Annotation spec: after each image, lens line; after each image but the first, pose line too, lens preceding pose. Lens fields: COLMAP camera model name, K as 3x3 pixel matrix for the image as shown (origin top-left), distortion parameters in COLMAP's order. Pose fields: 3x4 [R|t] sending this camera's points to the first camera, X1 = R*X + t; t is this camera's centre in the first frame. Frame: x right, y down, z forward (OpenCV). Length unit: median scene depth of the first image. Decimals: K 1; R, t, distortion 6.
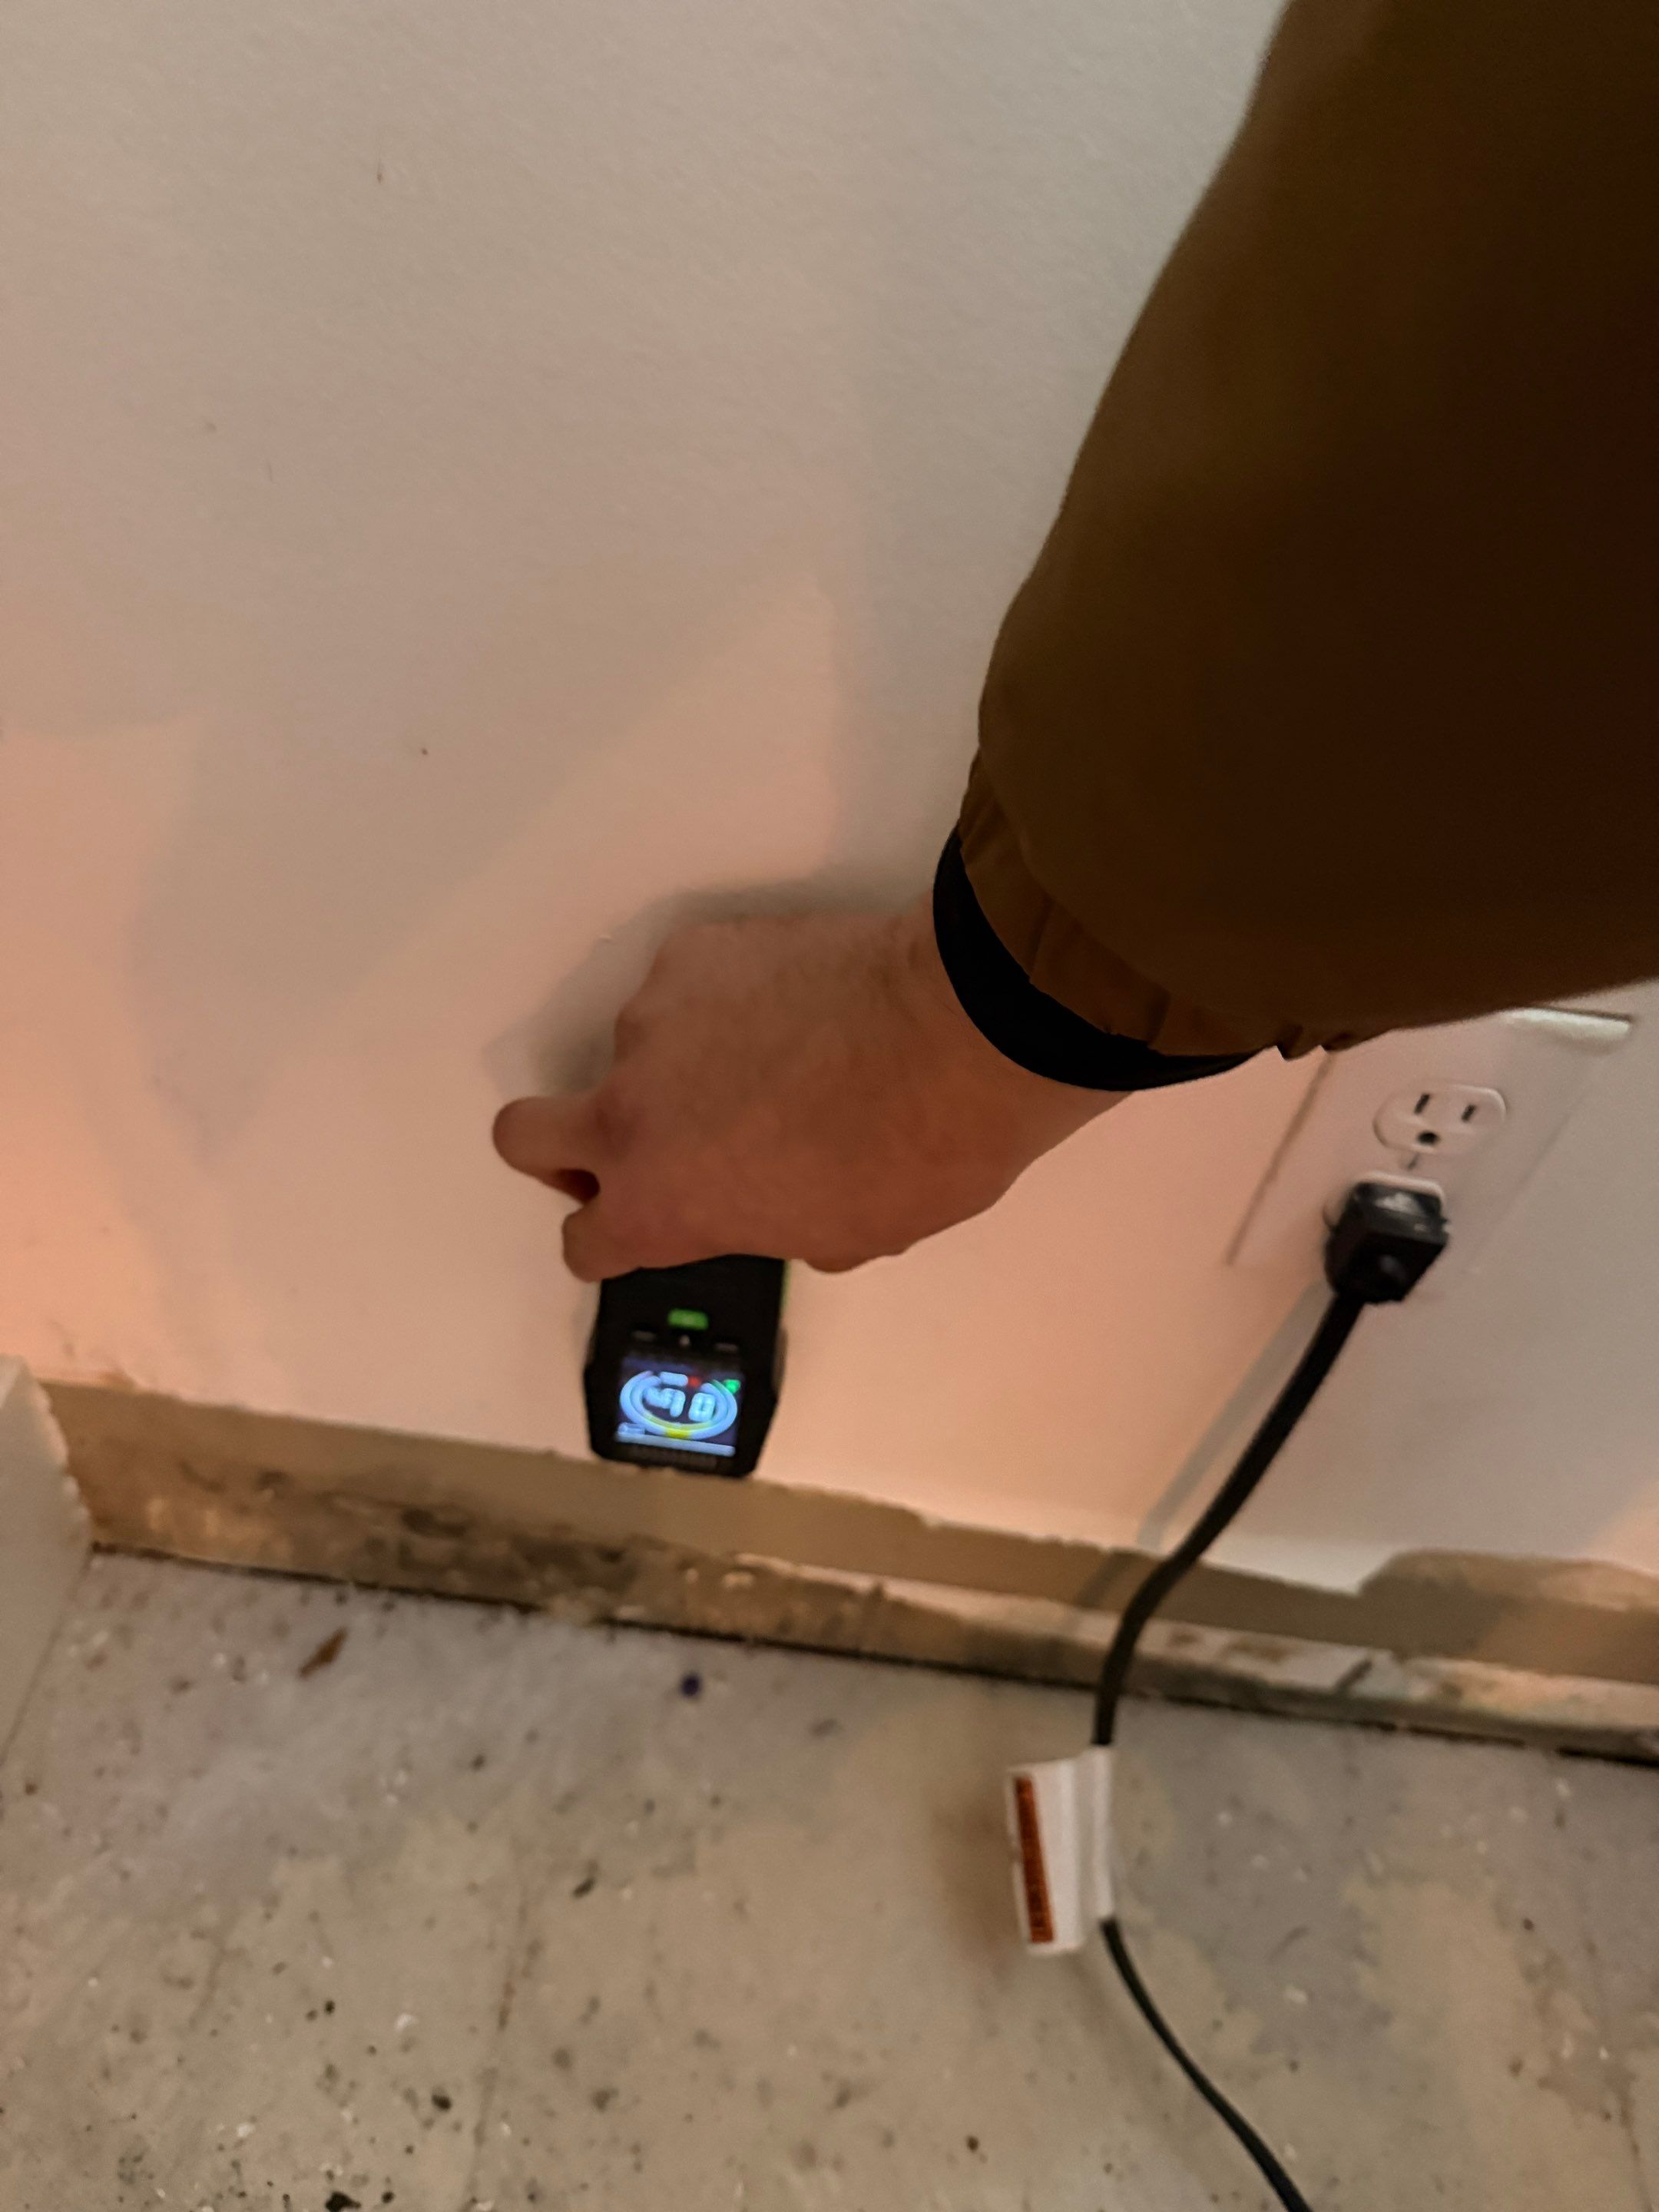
lens RADIAL K [[1577.0, 0, 821.0], [0, 1577.0, 1149.8], [0, 0, 1]] dist [0.015879, -0.043688]
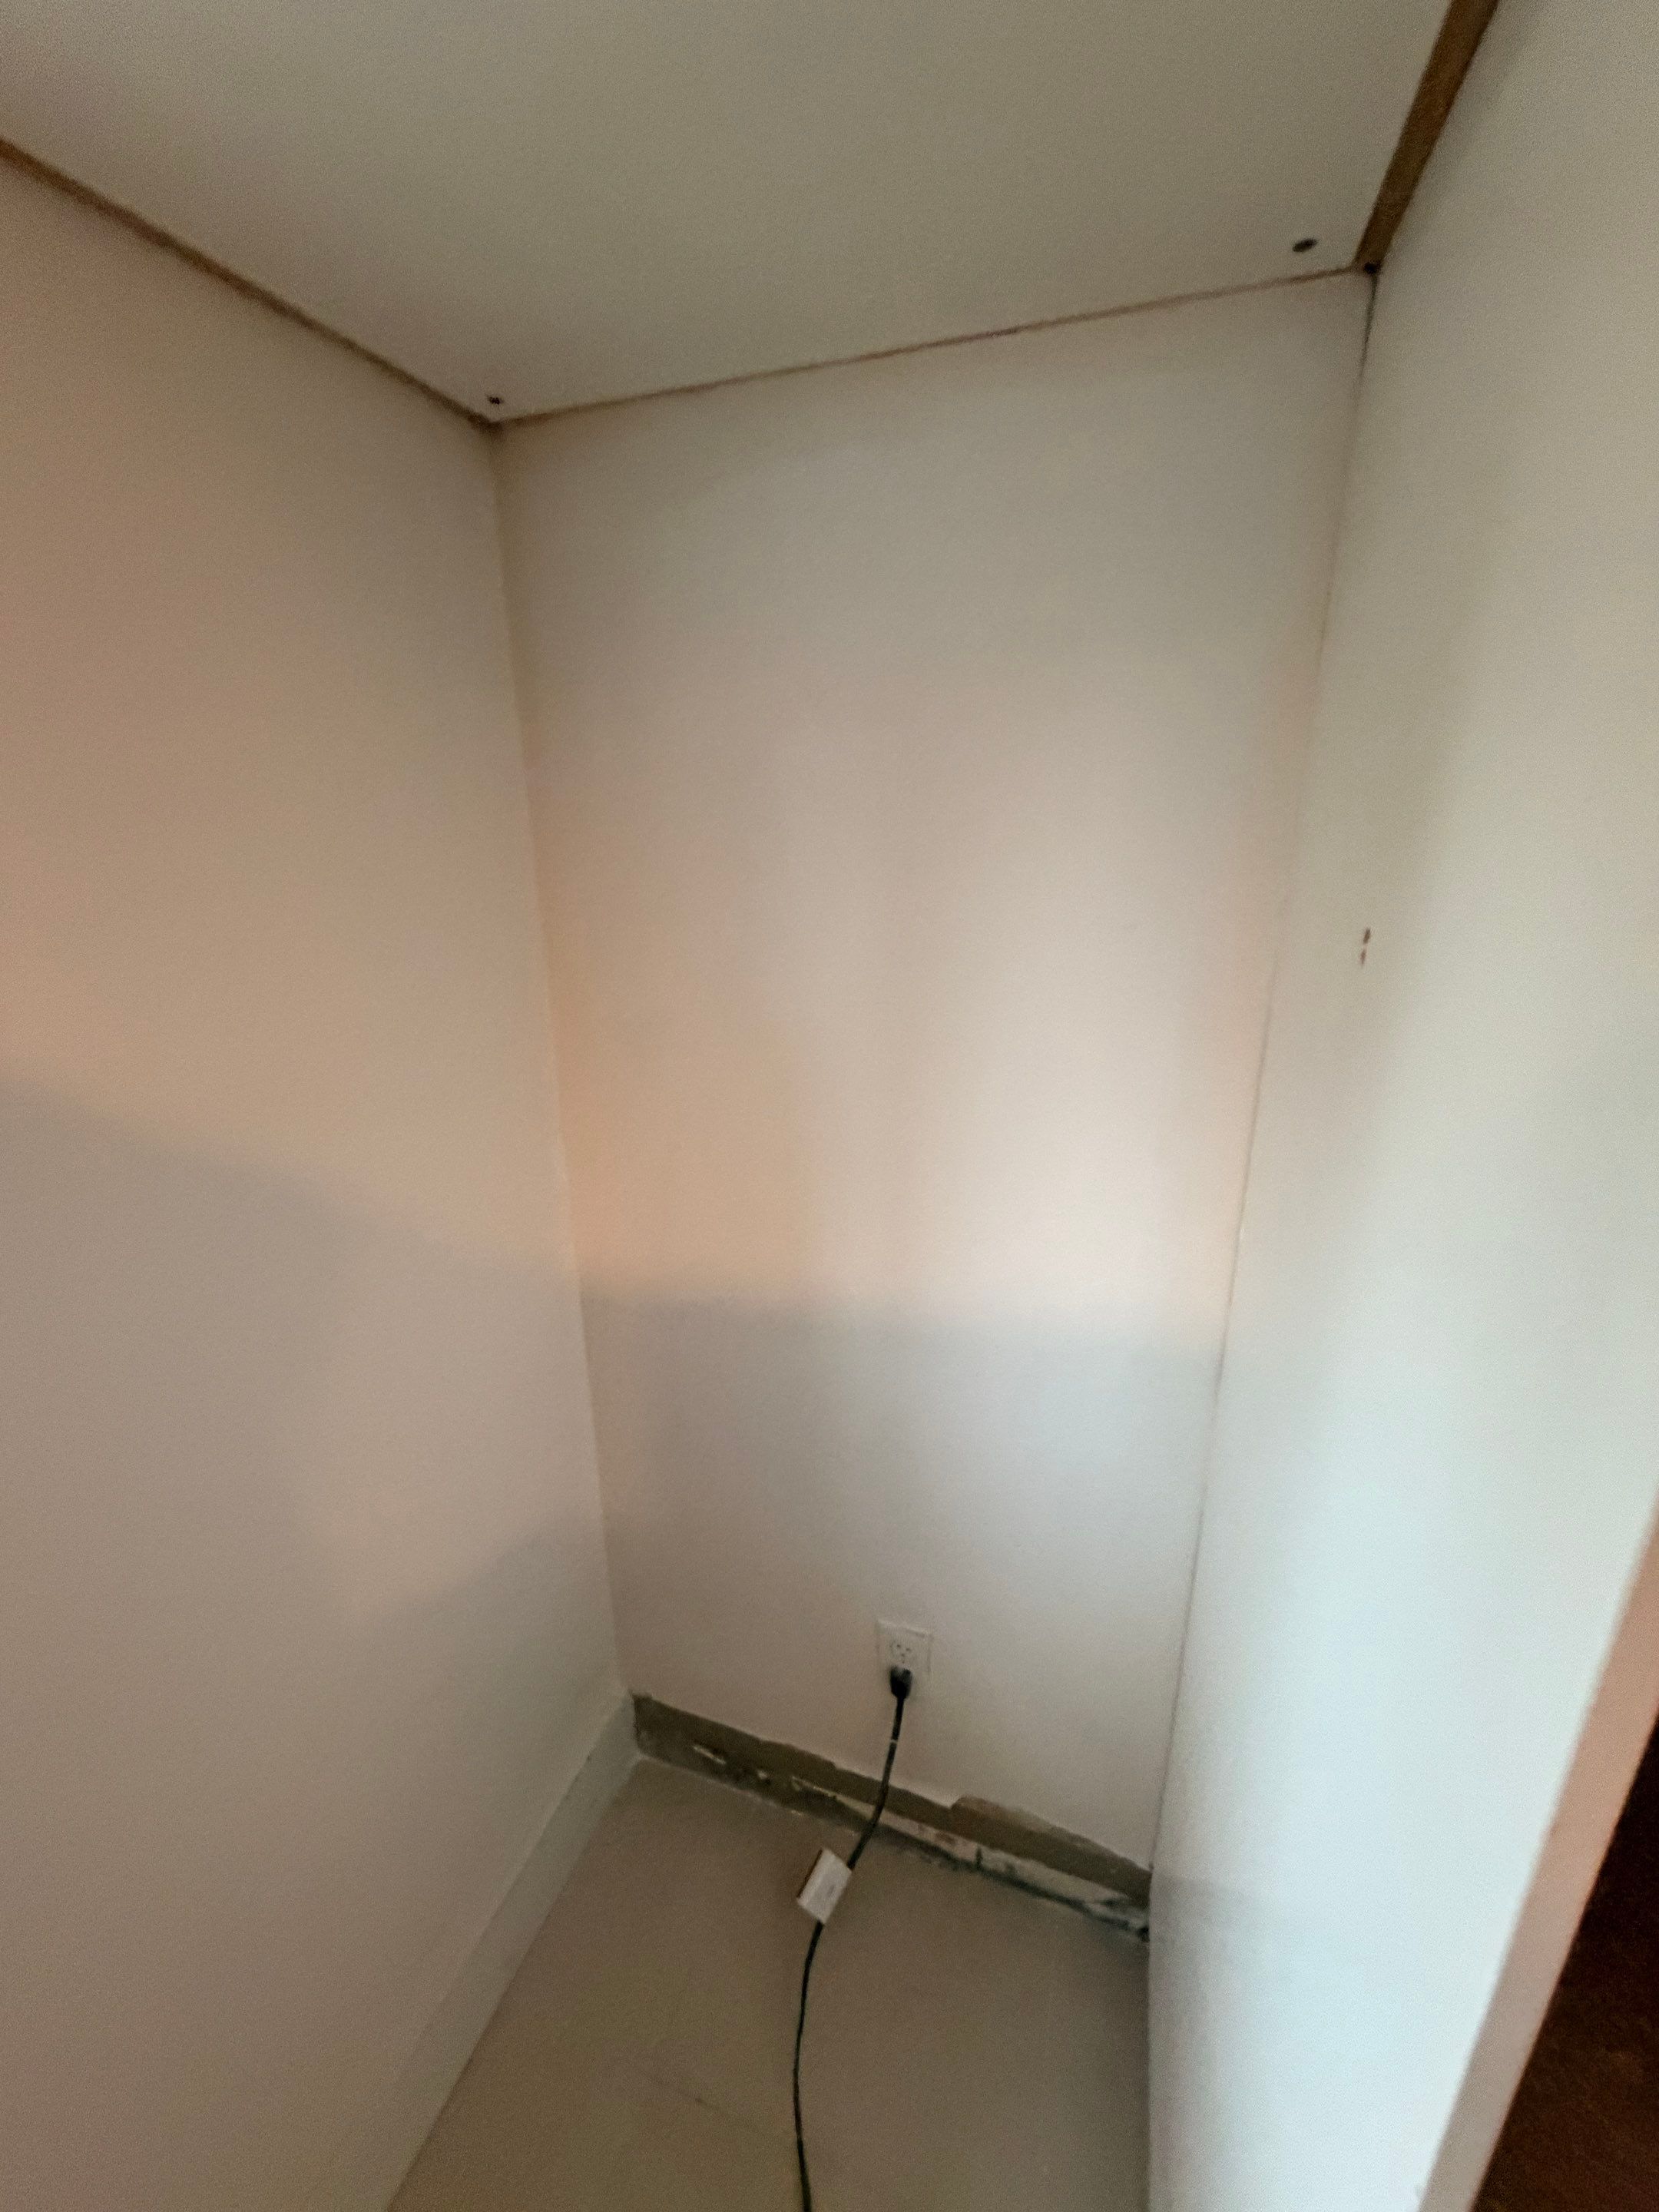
lens RADIAL K [[867.6, 0, 835.9], [0, 867.6, 1099.8], [0, 0, 1]] dist [-0.007670, 0.000482]
pose [[0.956278, -0.076288, -0.282335, 0.703477], [-0.080231, 0.859913, -0.504096, -0.087095], [0.281240, 0.504707, 0.816195, -1.352317]]
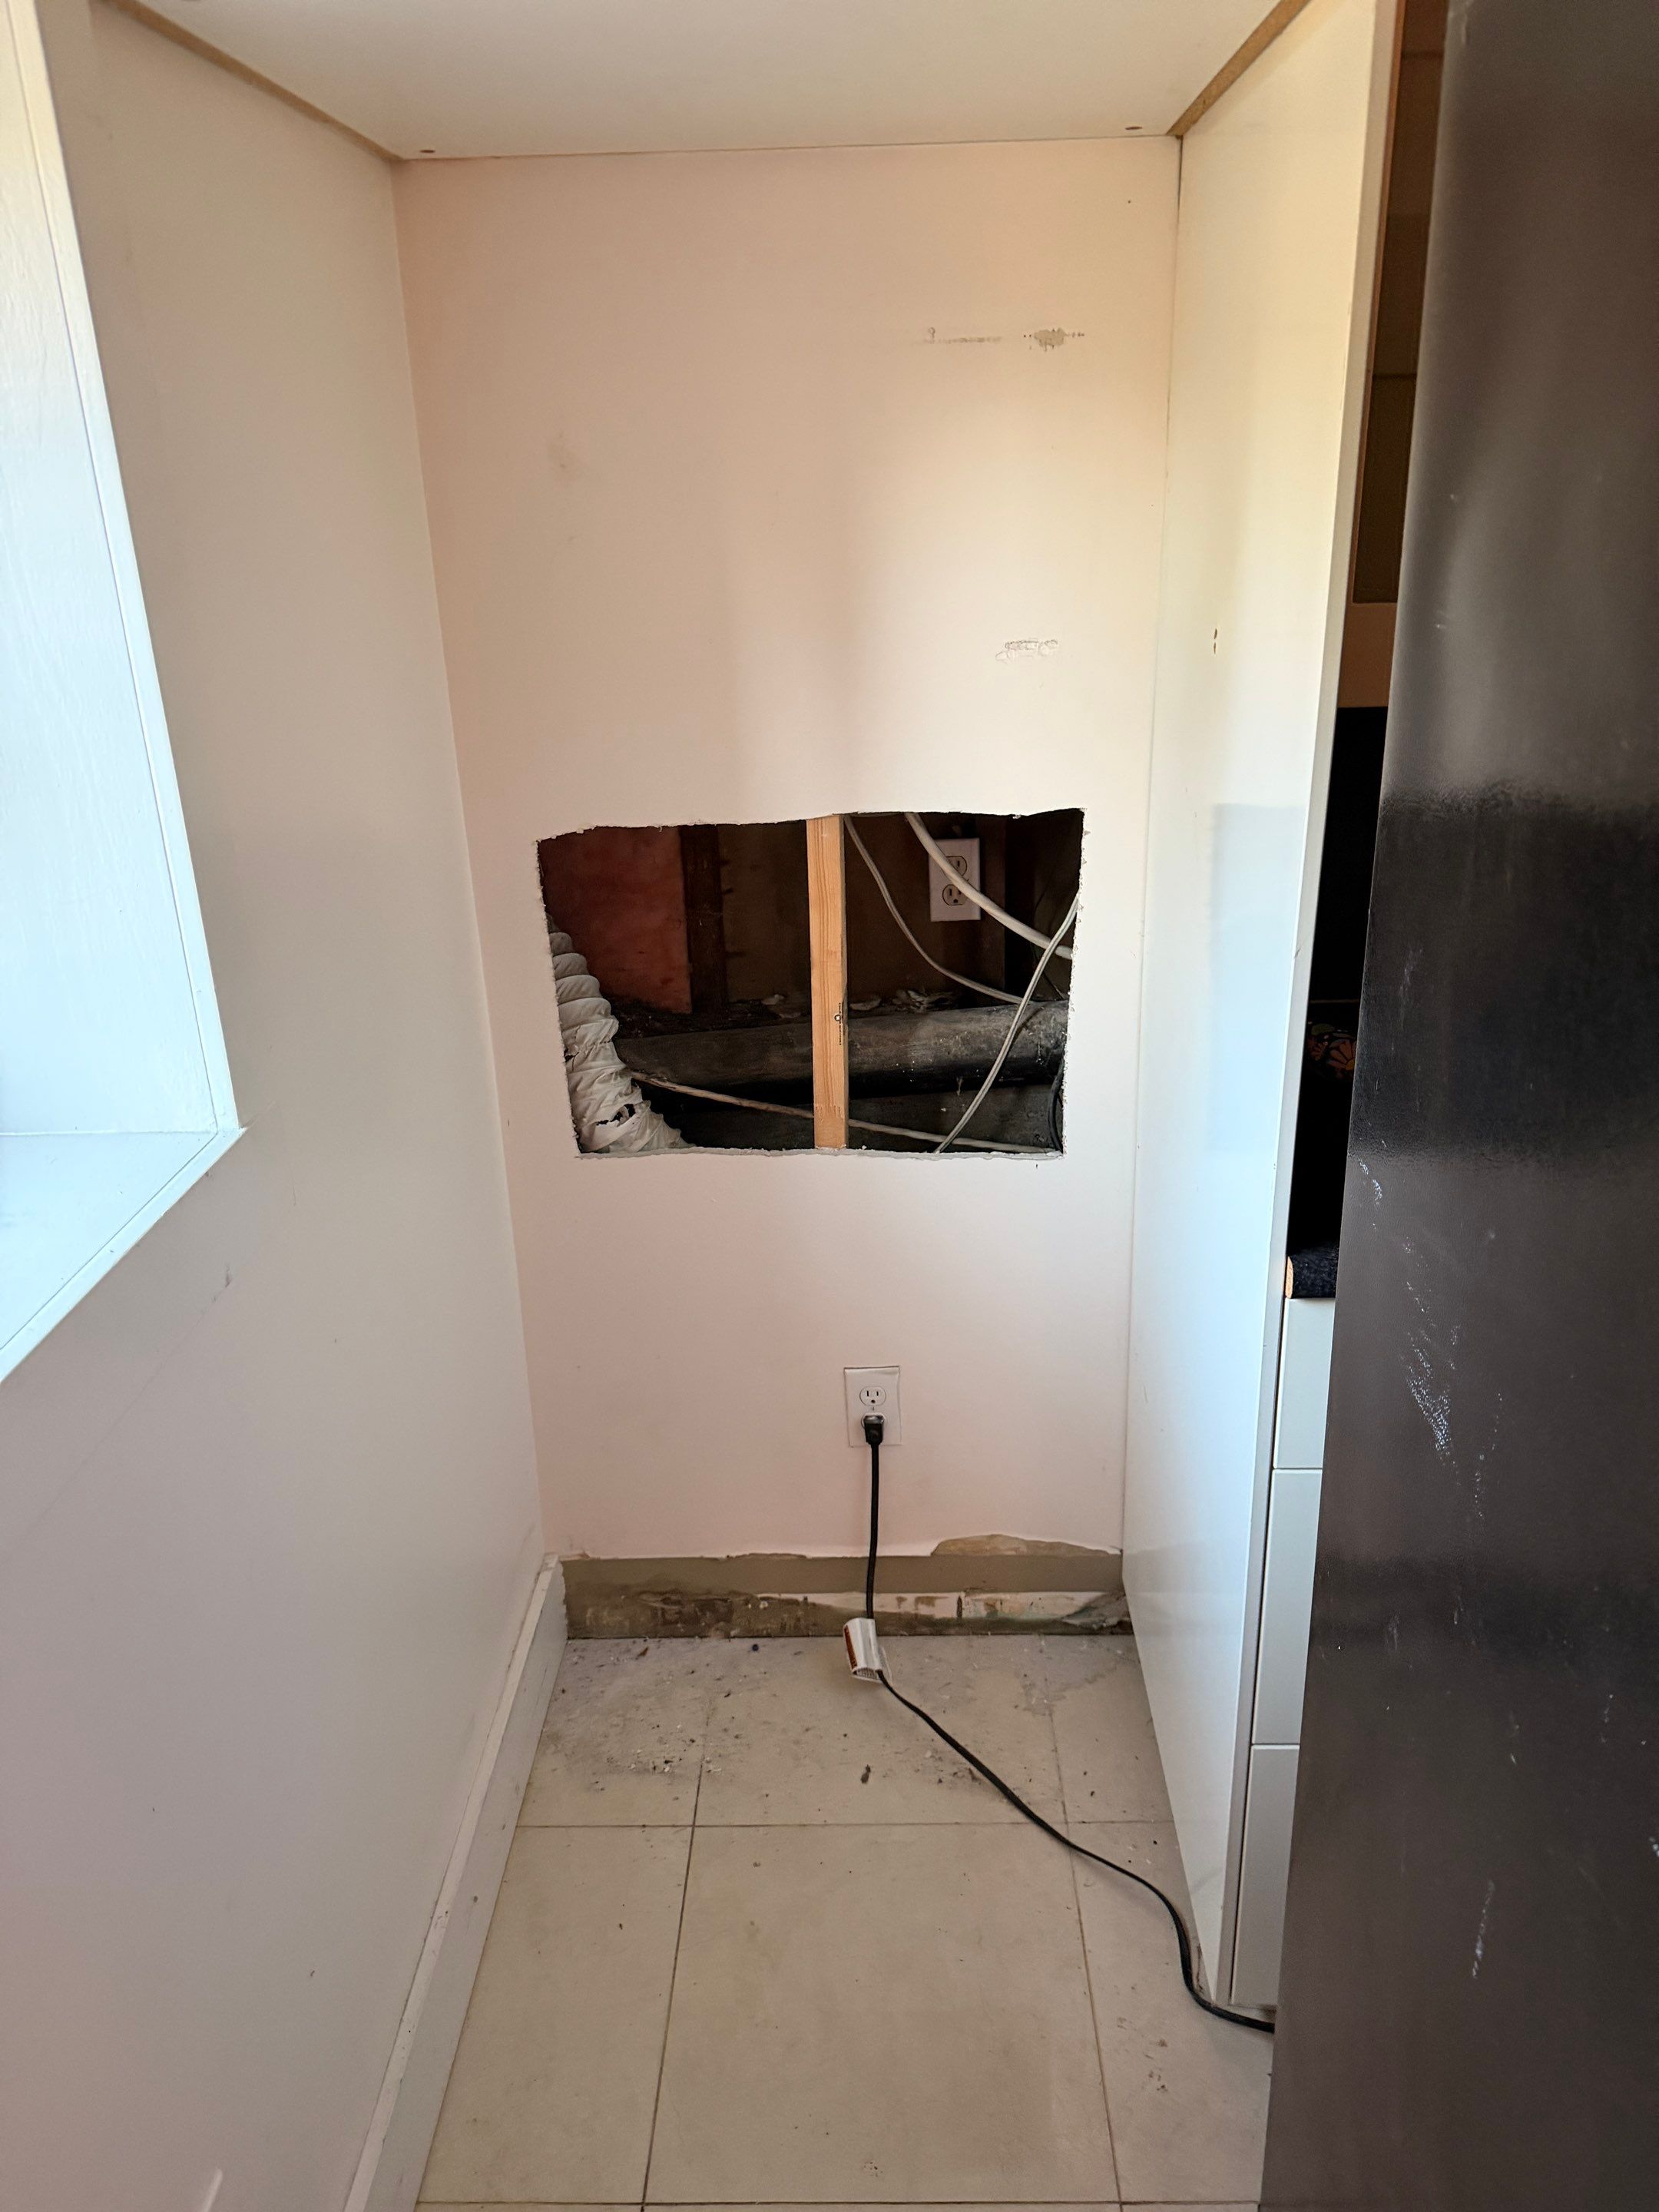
lens RADIAL K [[1577.0, 0, 840.4], [0, 1577.0, 1115.0], [0, 0, 1]] dist [0.015879, -0.043688]
pose [[0.983136, -0.182267, -0.014890, 0.344443], [0.157926, 0.887248, -0.433416, 0.828387], [0.092208, 0.423756, 0.901071, -2.412982]]
